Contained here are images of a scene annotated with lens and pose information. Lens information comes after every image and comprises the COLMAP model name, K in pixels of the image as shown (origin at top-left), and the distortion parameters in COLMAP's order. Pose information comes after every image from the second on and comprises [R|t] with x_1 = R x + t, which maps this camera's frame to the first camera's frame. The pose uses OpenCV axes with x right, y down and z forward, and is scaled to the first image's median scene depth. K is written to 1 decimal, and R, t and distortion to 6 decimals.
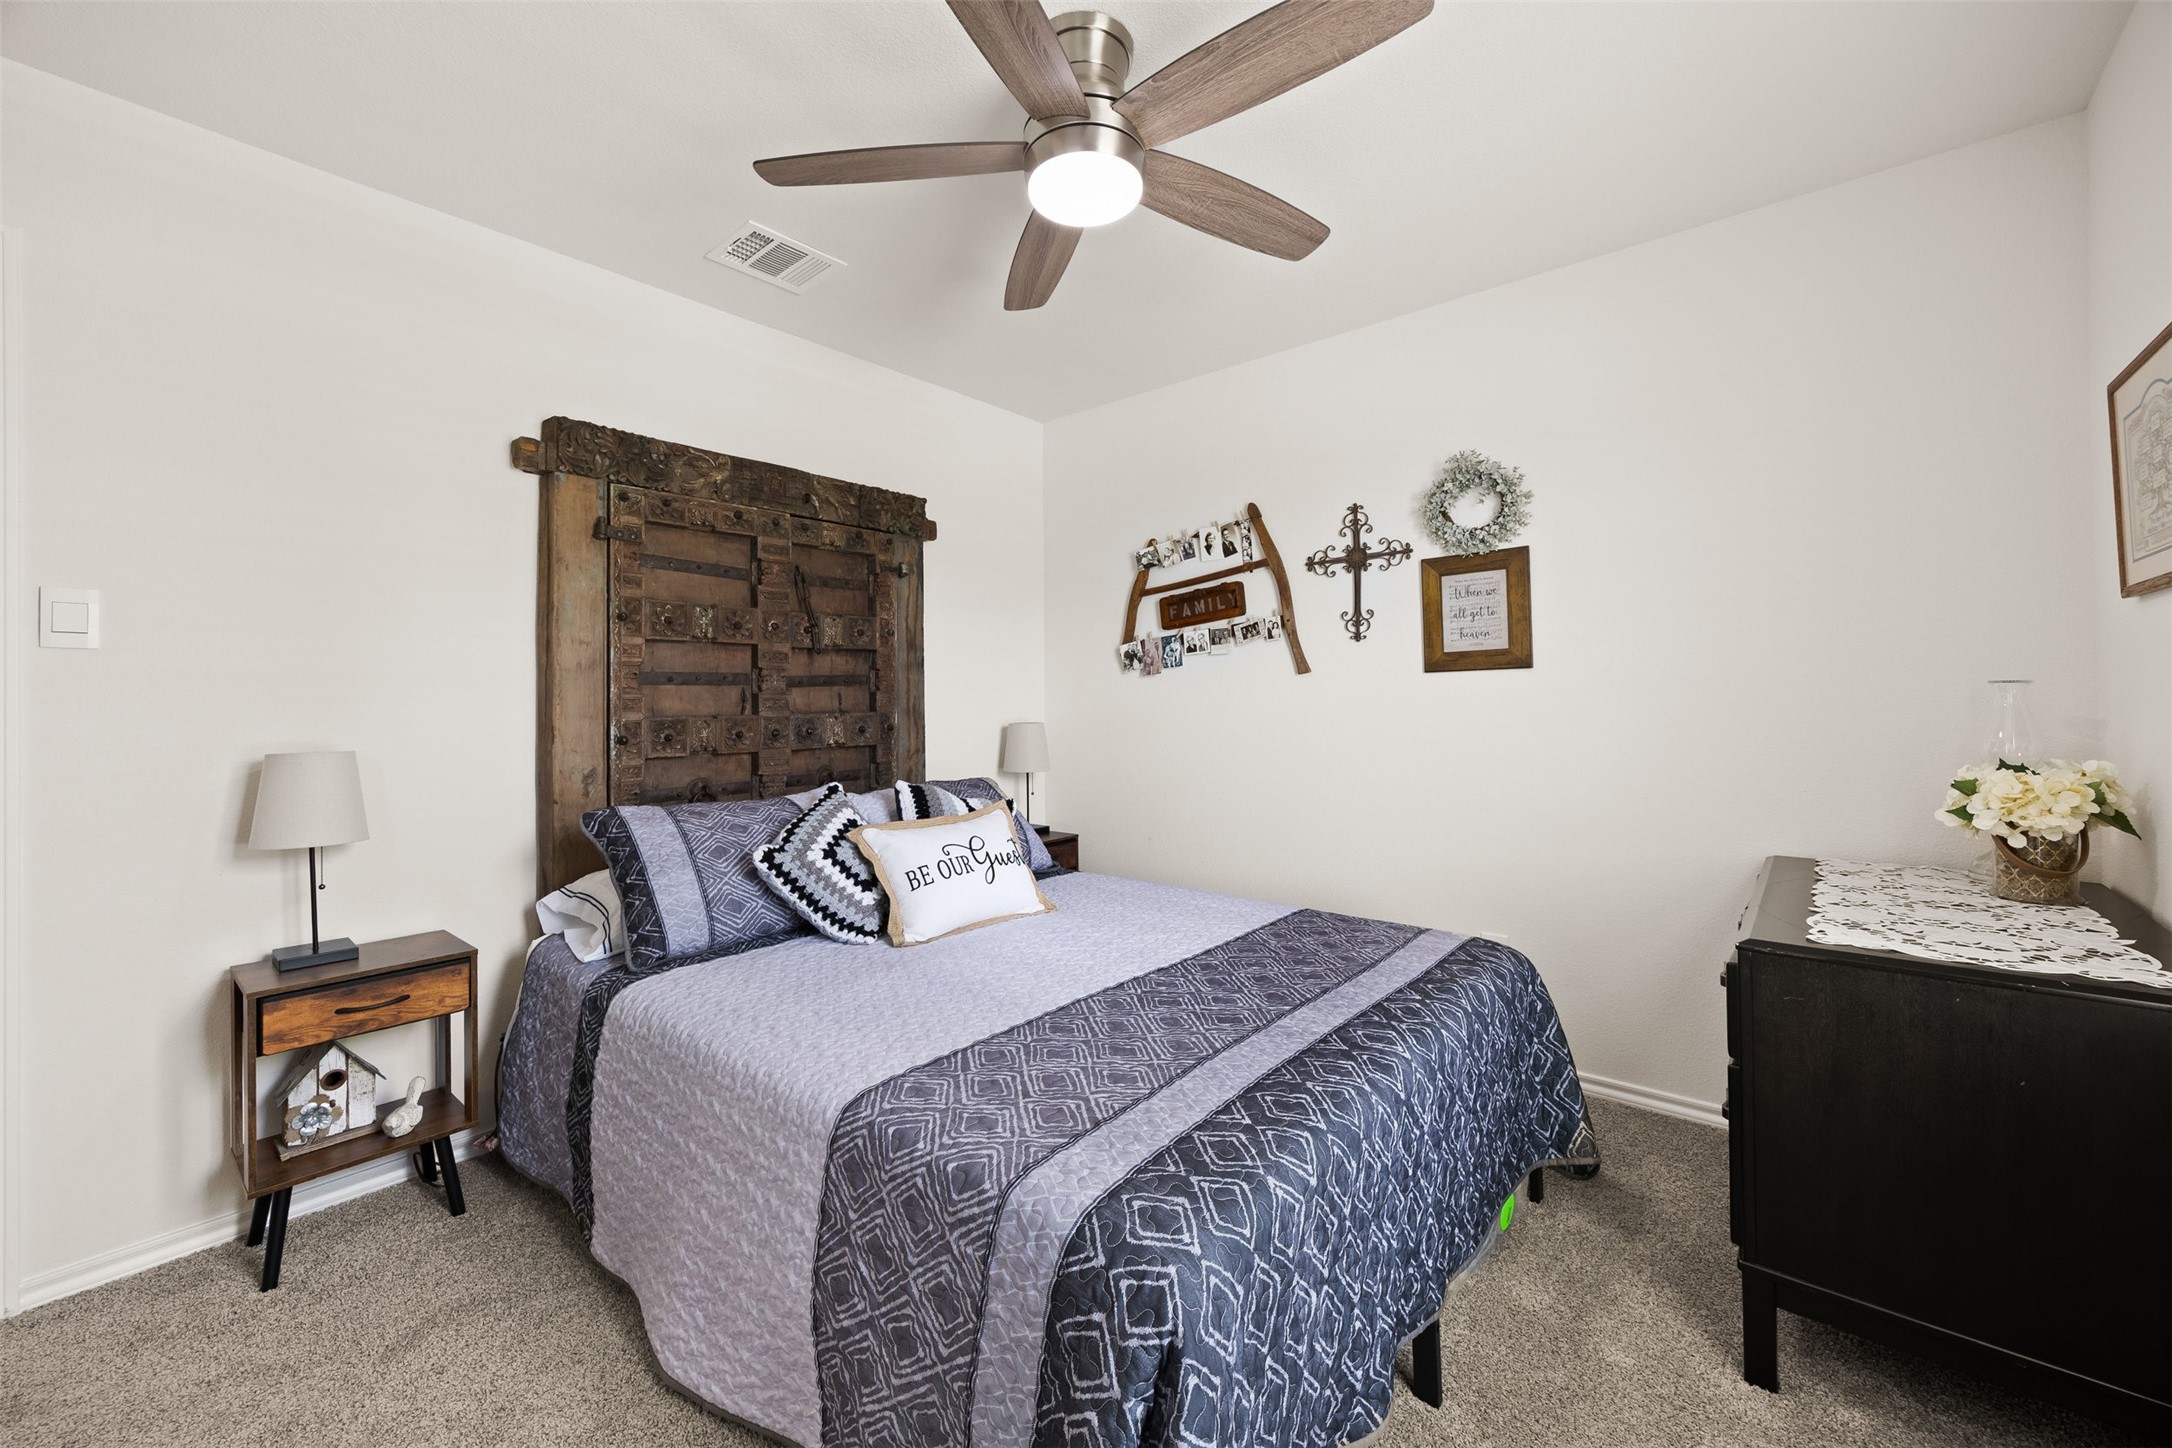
lens RADIAL K [[838.3, 0, 1092.8], [0, 838.3, 709.4], [0, 0, 1]] dist [0.002217, -0.001186]
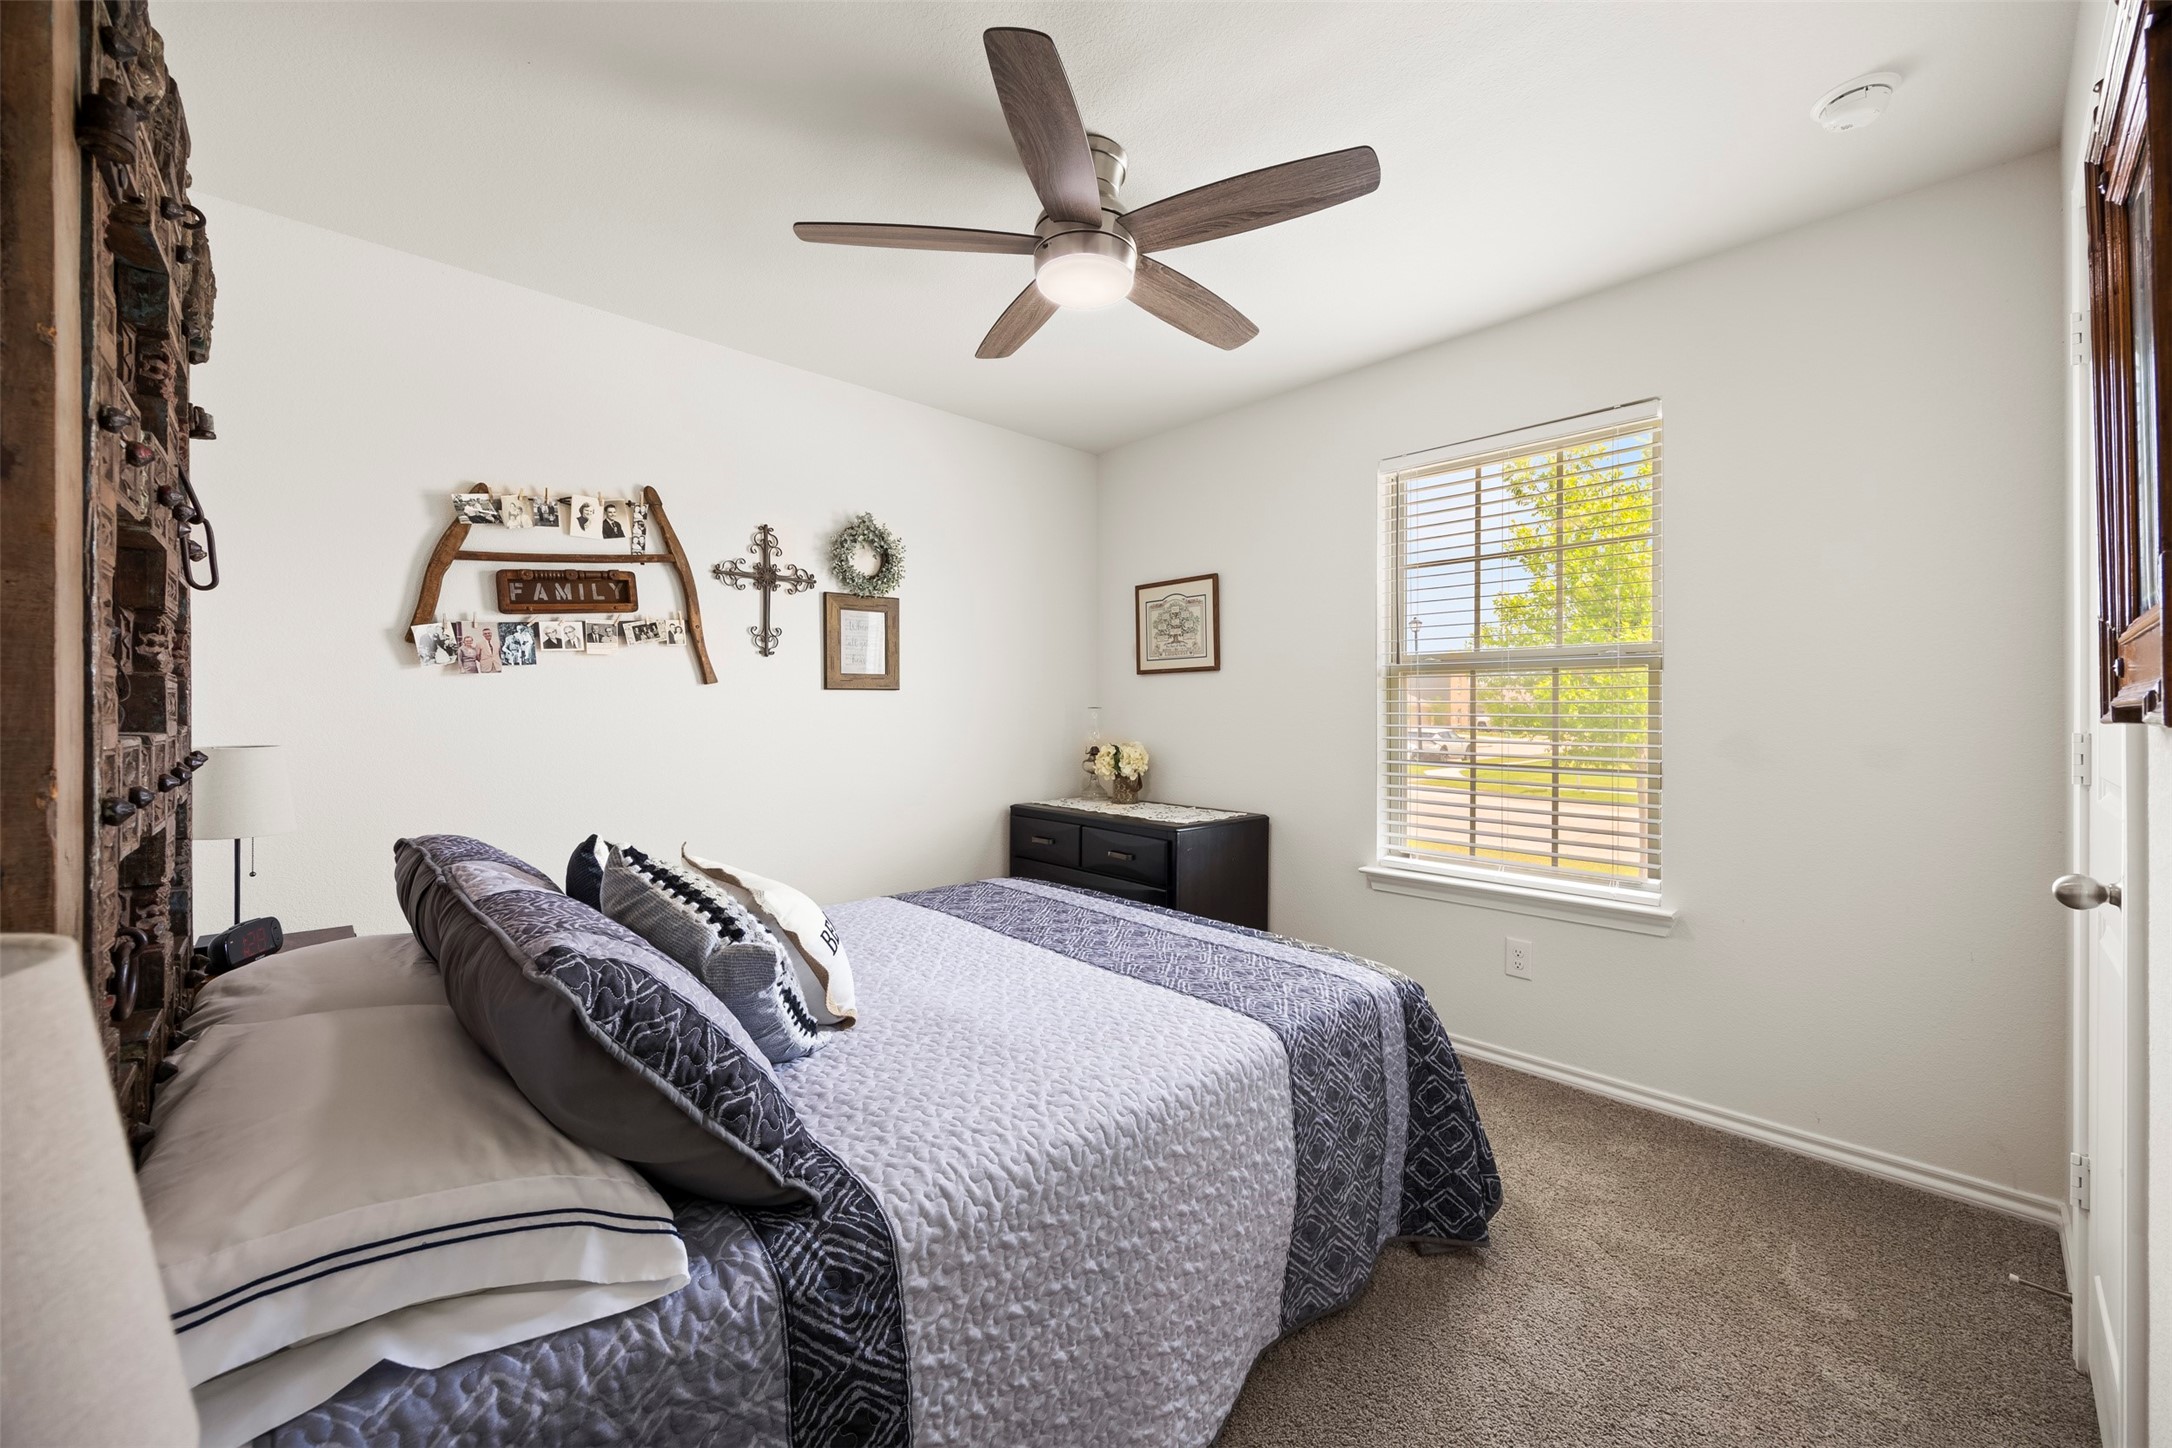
lens RADIAL K [[838.3, 0, 1091.0], [0, 838.3, 716.0], [0, 0, 1]] dist [0.002217, -0.001186]
pose [[0.125559, 0.002191, 0.992084, -0.622310], [-0.000947, 0.999997, -0.002089, -0.004387], [-0.992086, -0.000677, 0.125560, 0.428606]]
